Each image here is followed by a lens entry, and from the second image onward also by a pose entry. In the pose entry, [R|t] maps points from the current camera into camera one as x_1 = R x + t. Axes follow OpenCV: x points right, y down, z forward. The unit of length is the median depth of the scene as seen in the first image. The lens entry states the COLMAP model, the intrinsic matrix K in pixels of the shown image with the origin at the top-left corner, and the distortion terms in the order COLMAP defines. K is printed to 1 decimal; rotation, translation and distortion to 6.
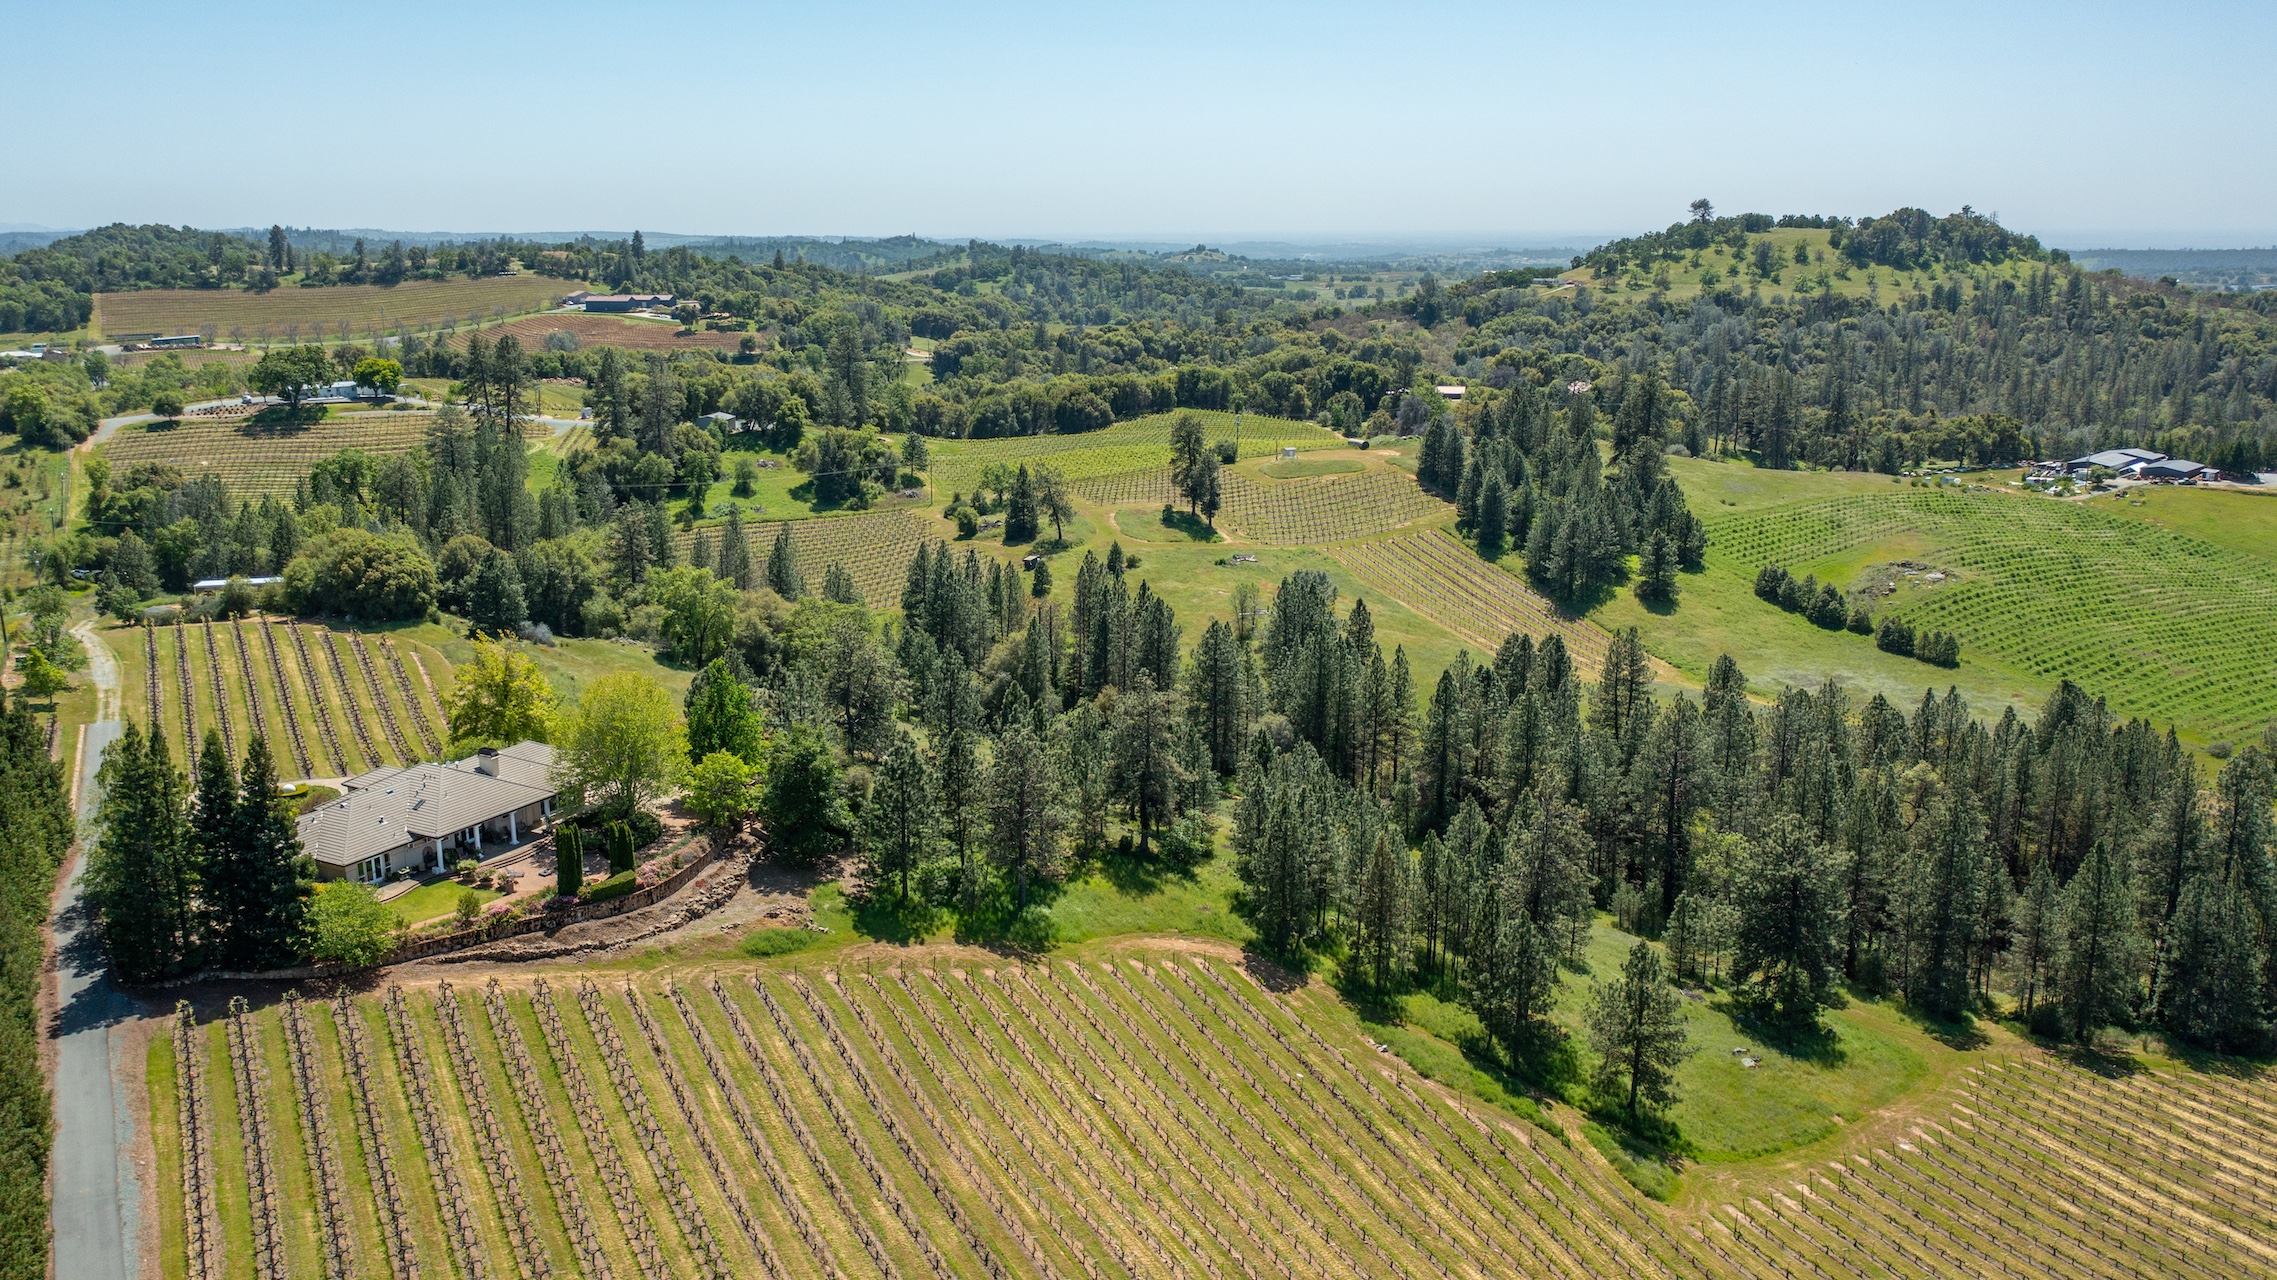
lens RADIAL K [[1812.1, 0, 1138.5], [0, 1812.1, 640.0], [0, 0, 1]] dist [-0.022155, 0.011403]
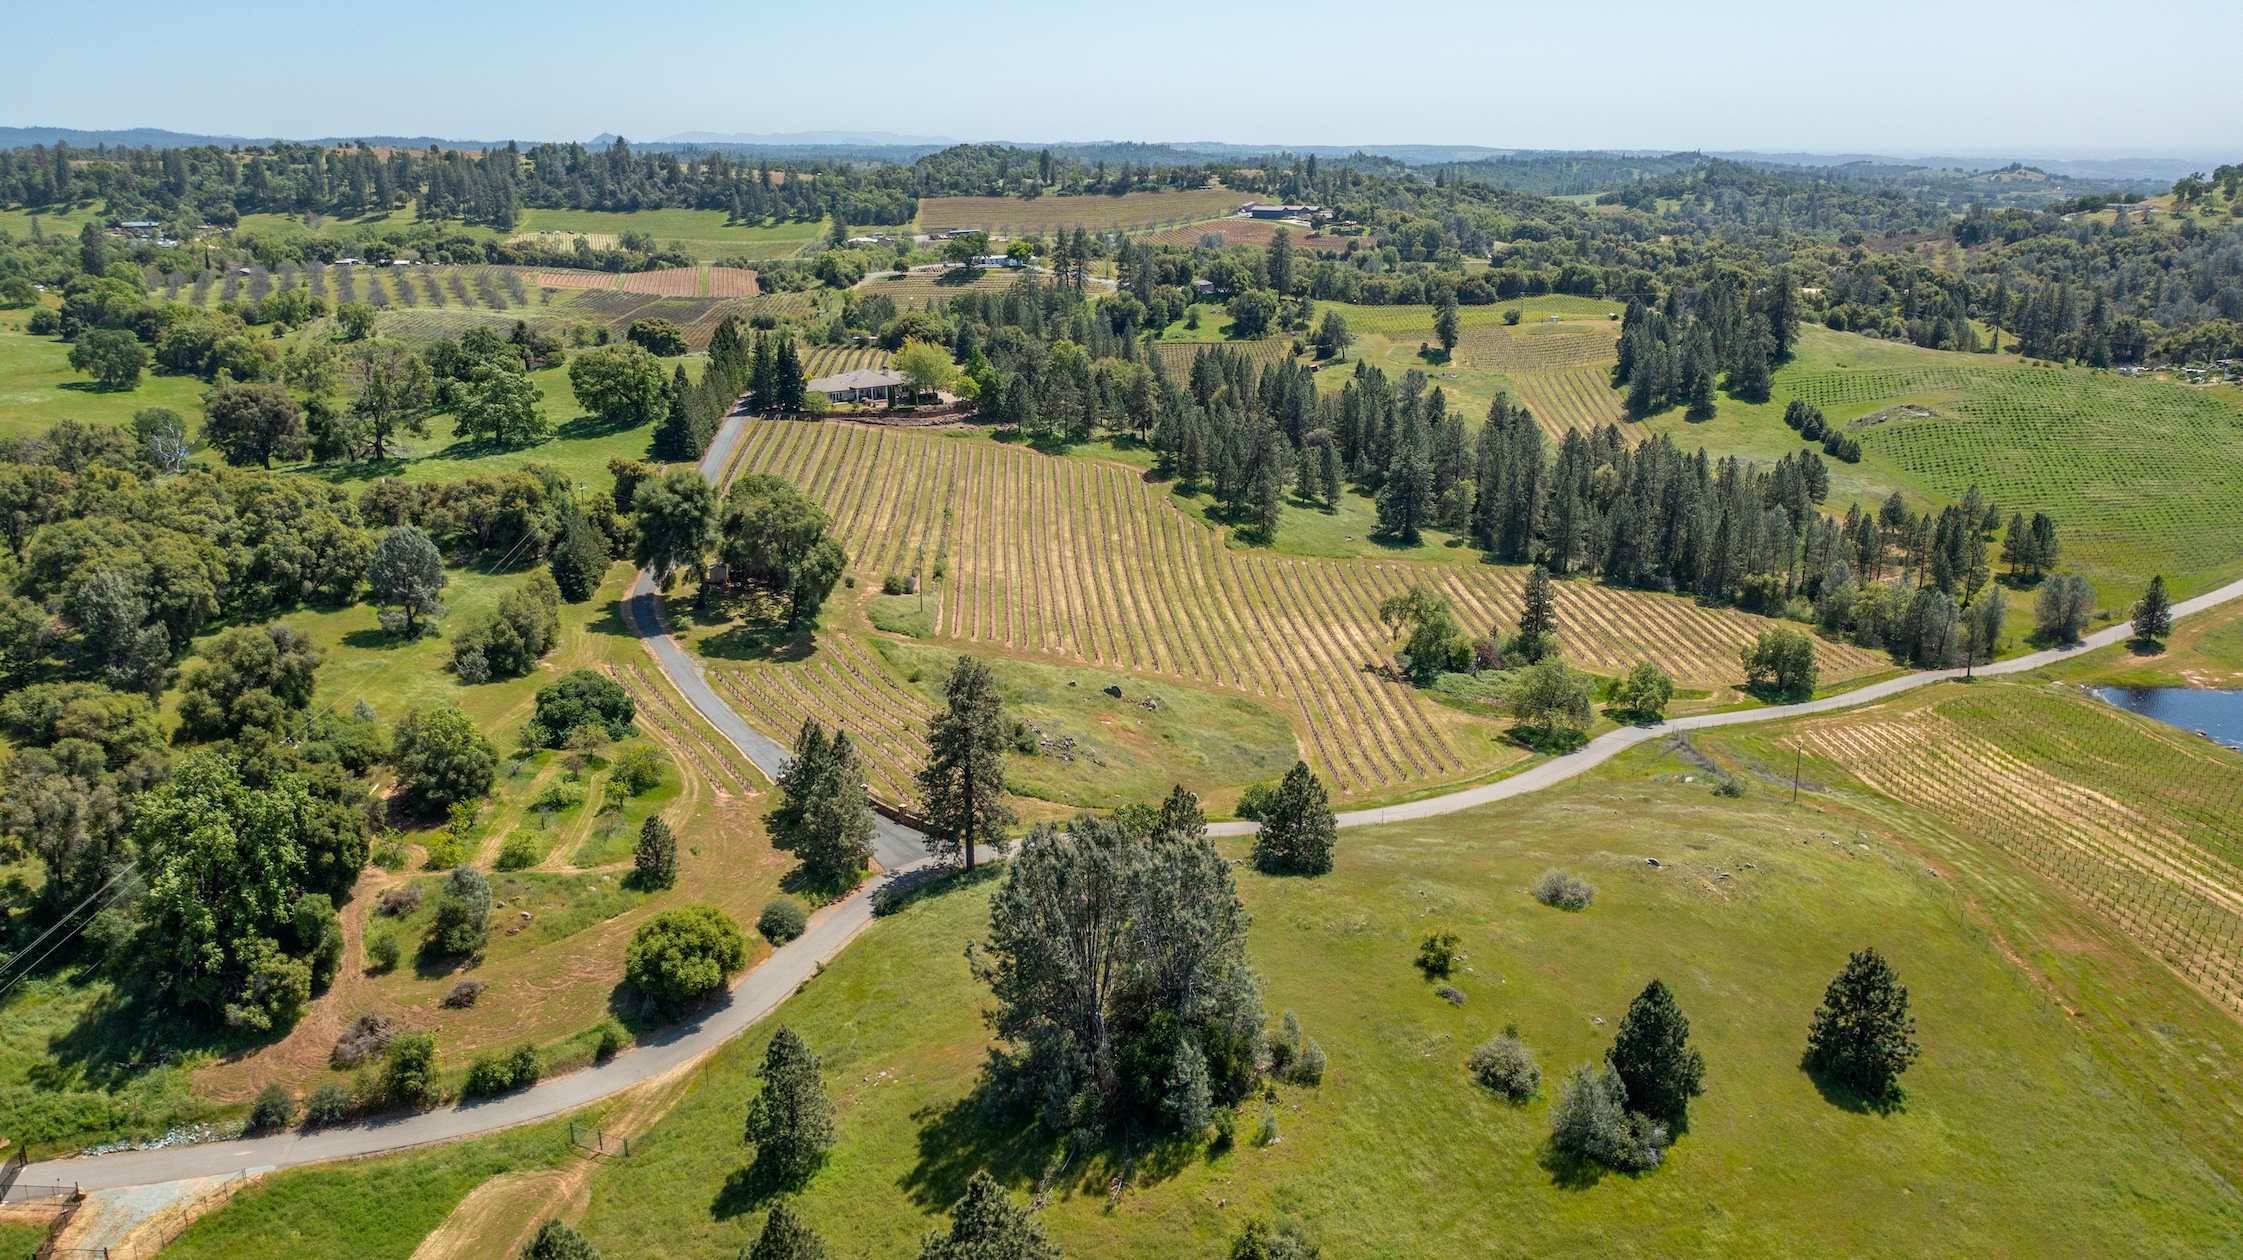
lens RADIAL K [[1838.4, 0, 1113.8], [0, 1838.4, 626.3], [0, 0, 1]] dist [-0.016890, 0.011739]
pose [[0.899410, 0.109825, -0.423085, 0.349092], [-0.094911, 0.993896, 0.056232, 0.077403], [0.426678, -0.010420, 0.904344, -0.410634]]
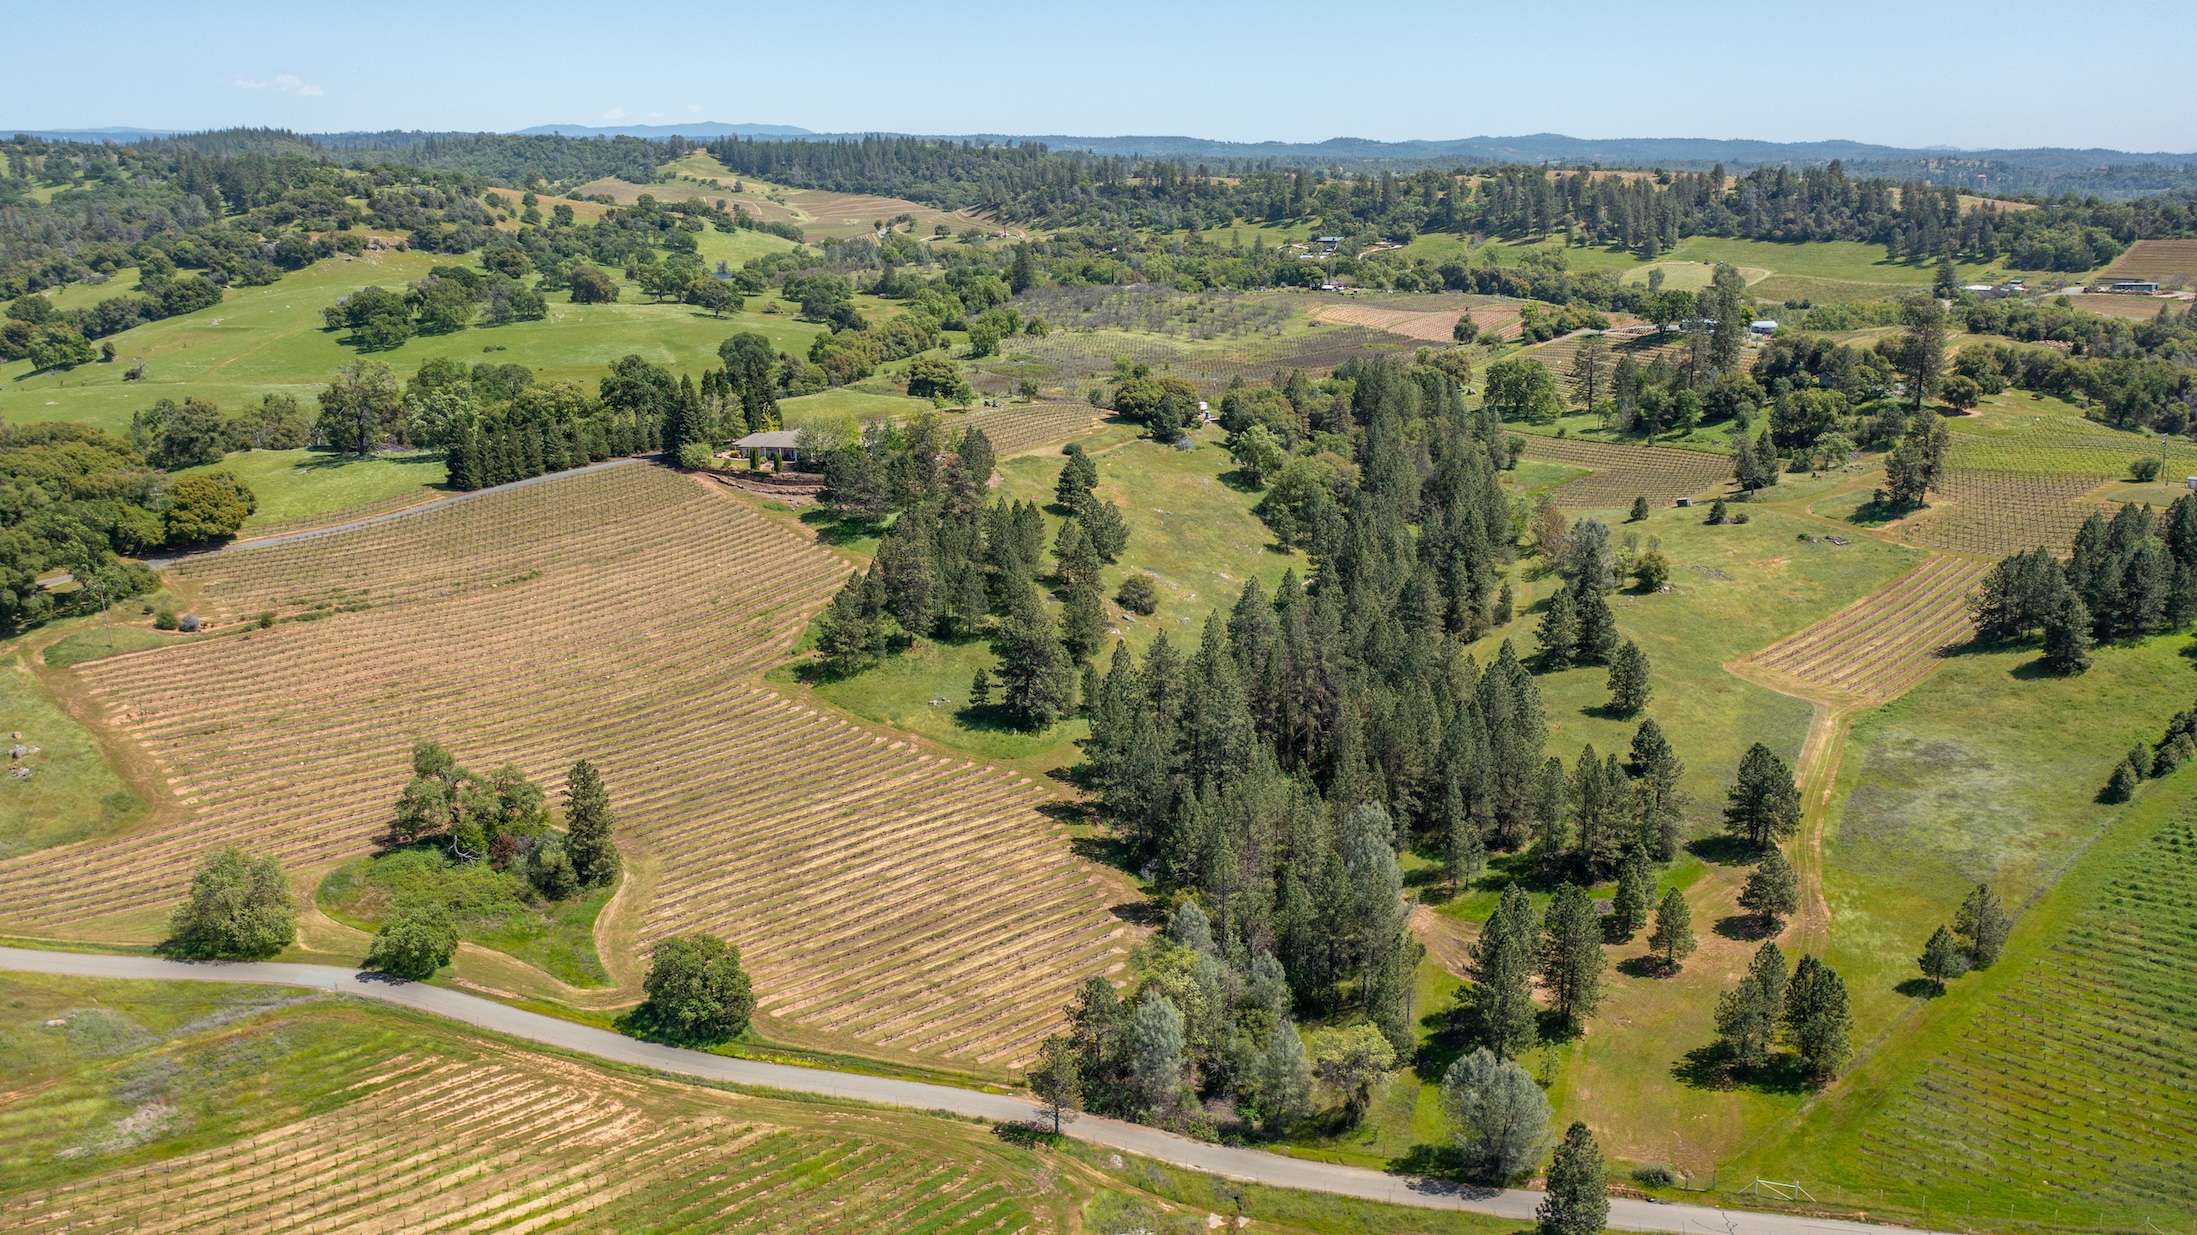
lens RADIAL K [[1833.6, 0, 1095.0], [0, 1833.6, 614.3], [0, 0, 1]] dist [-0.013491, -0.000563]
pose [[0.237518, 0.233258, -0.942961, 0.696475], [-0.210108, 0.960098, 0.184574, -0.077839], [0.948388, 0.154284, 0.277050, 0.199460]]
